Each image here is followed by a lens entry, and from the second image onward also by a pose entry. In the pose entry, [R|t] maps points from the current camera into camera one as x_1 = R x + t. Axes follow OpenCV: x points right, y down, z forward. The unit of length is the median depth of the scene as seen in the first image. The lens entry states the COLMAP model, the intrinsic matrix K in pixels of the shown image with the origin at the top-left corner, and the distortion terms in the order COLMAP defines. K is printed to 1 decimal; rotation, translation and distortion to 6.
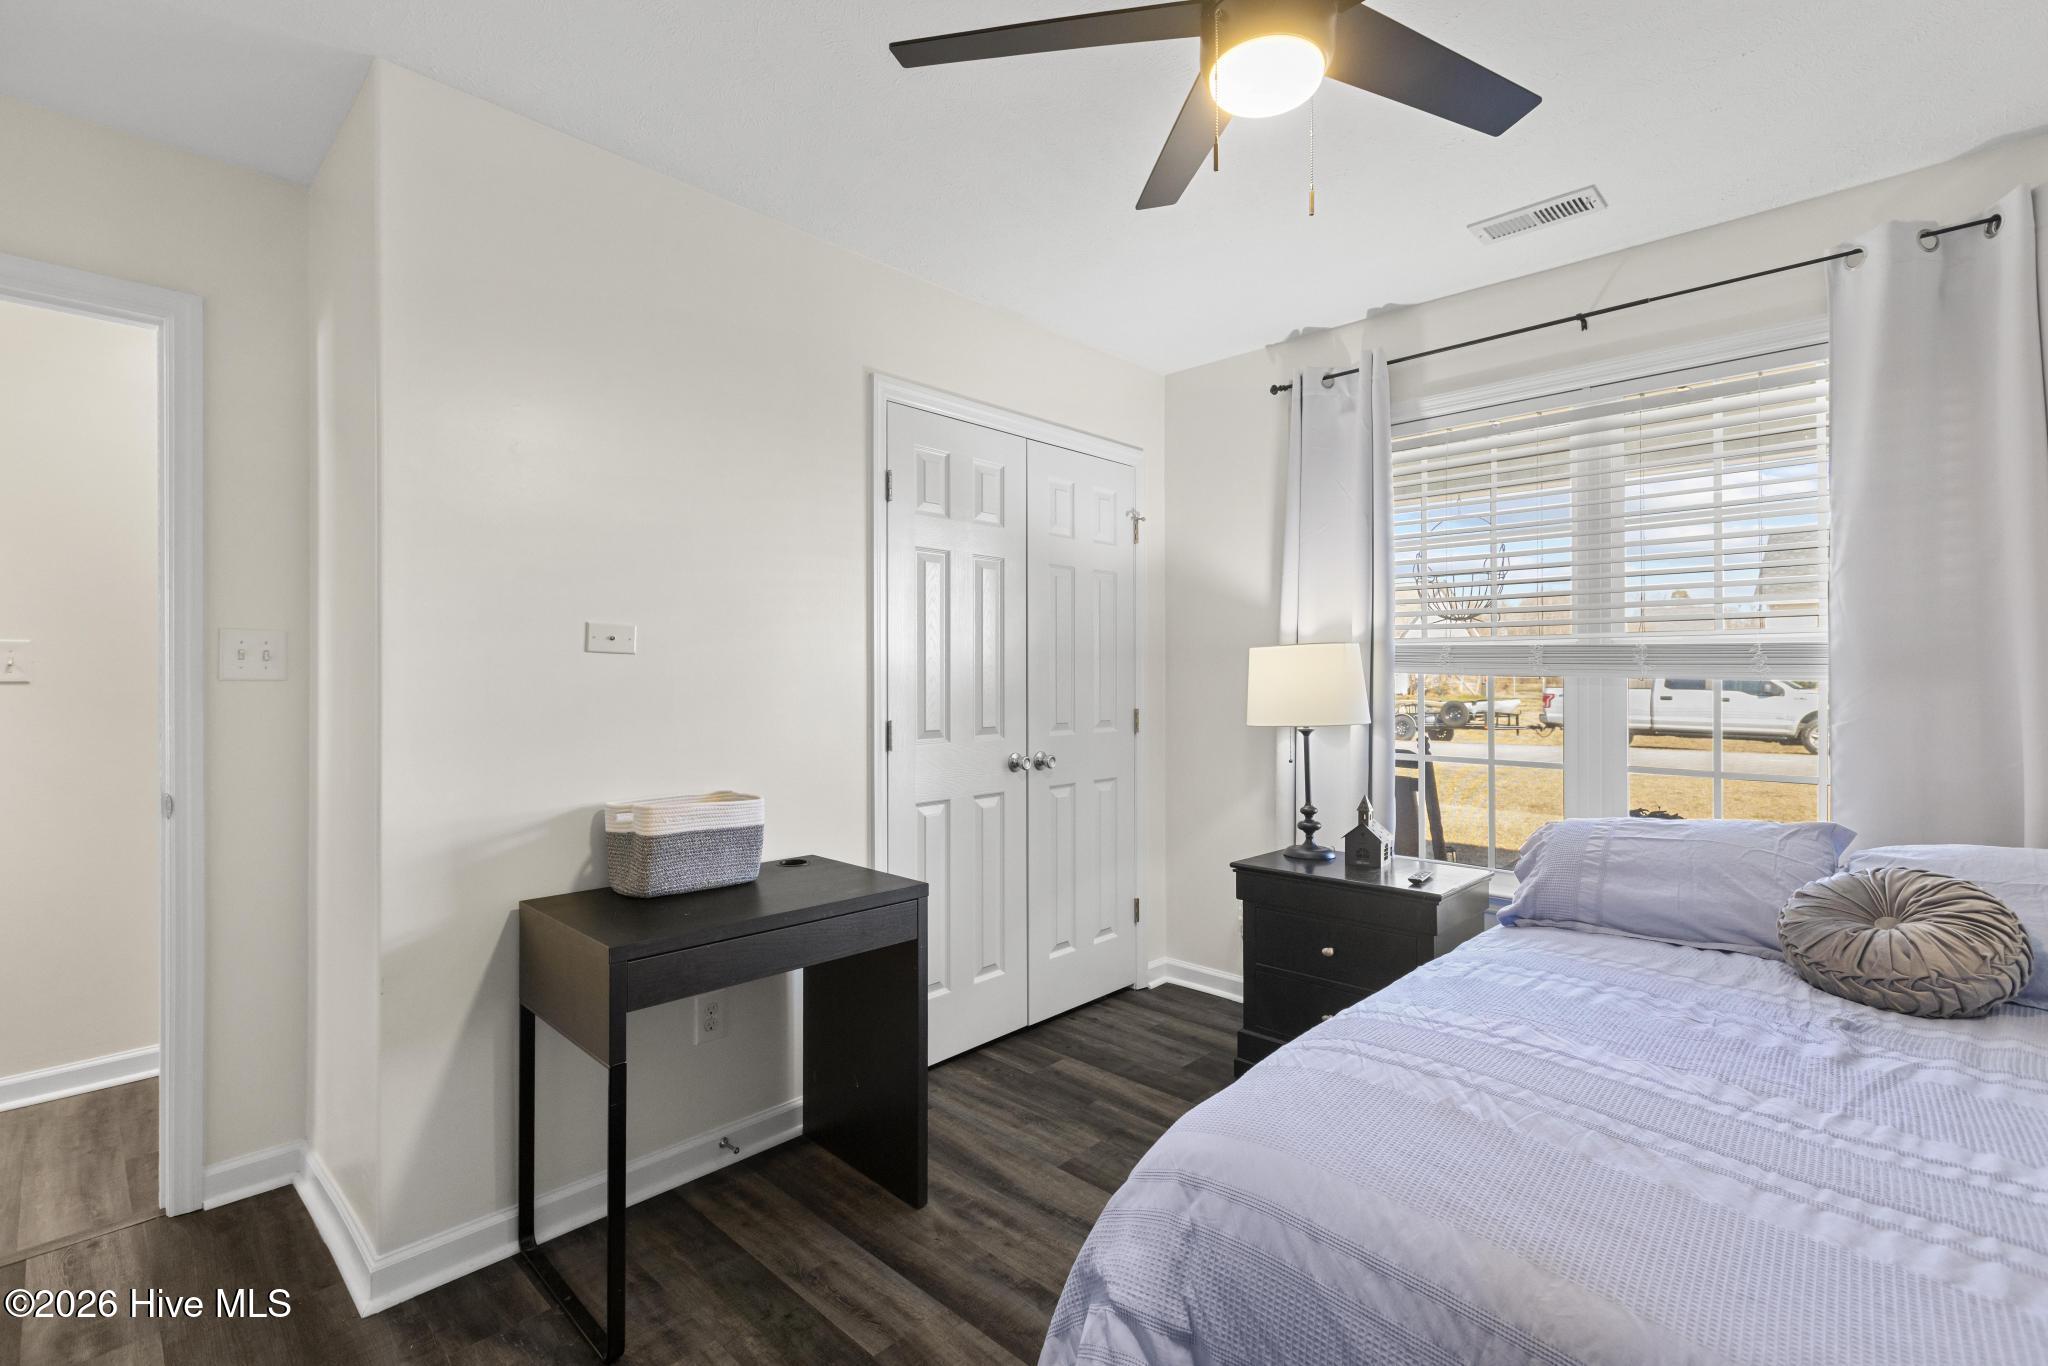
lens RADIAL K [[925.7, 0, 1017.9], [0, 925.7, 662.8], [0, 0, 1]] dist [0.002949, -0.000019]
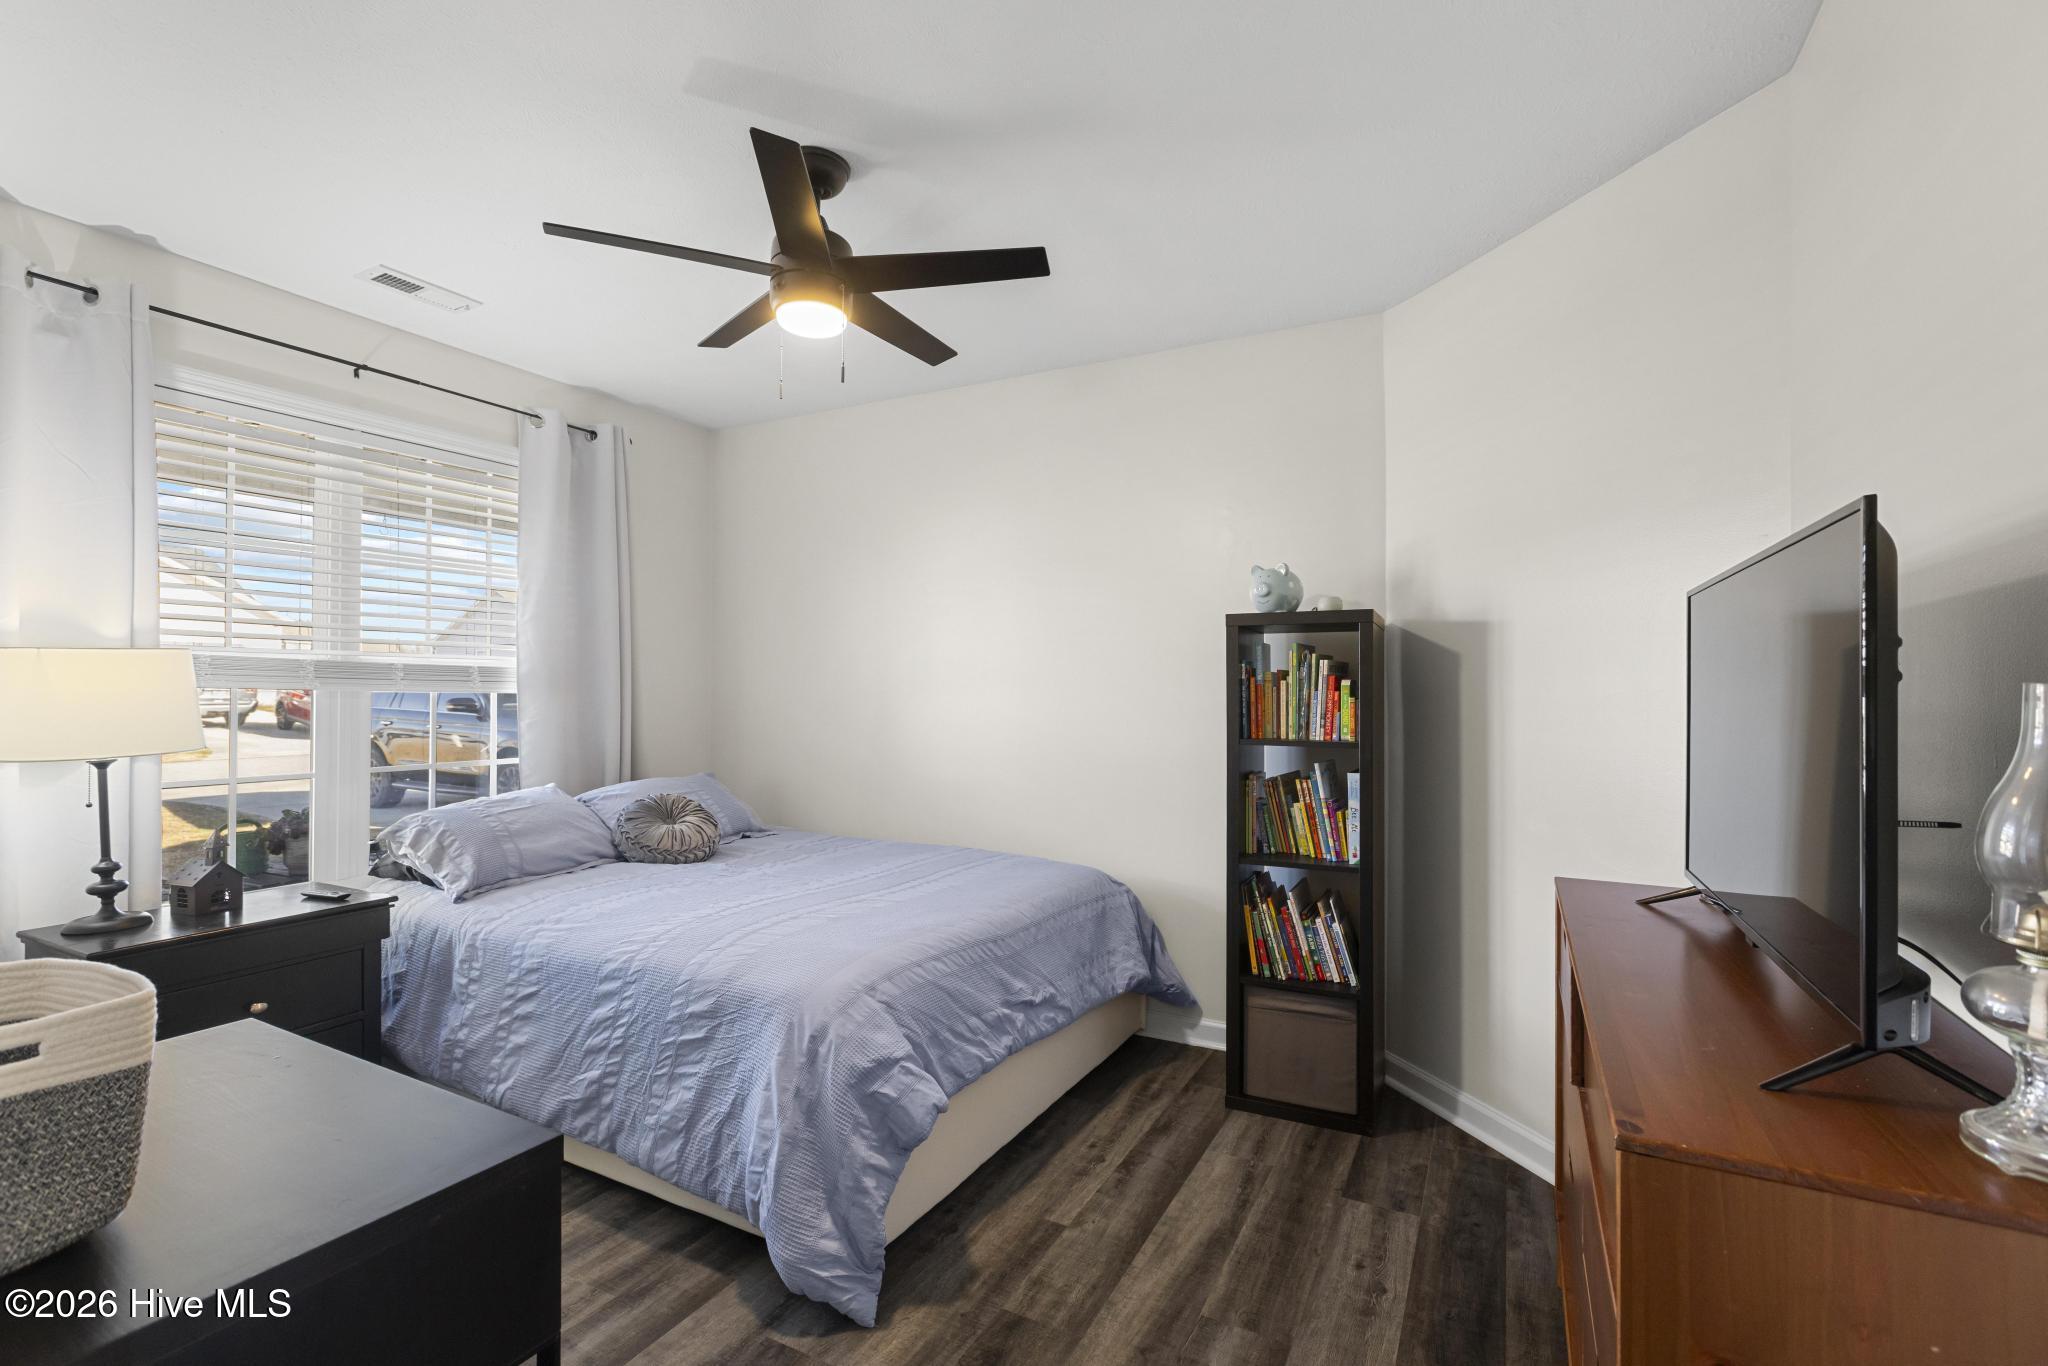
lens RADIAL K [[913.6, 0, 1024.0], [0, 913.6, 683.0], [0, 0, 1]] dist [-0.000792, -0.000136]
pose [[-0.278909, 0.009262, 0.960273, -0.658960], [-0.012412, 0.999835, -0.013249, 0.010362], [-0.960237, -0.015614, -0.278748, 0.532822]]
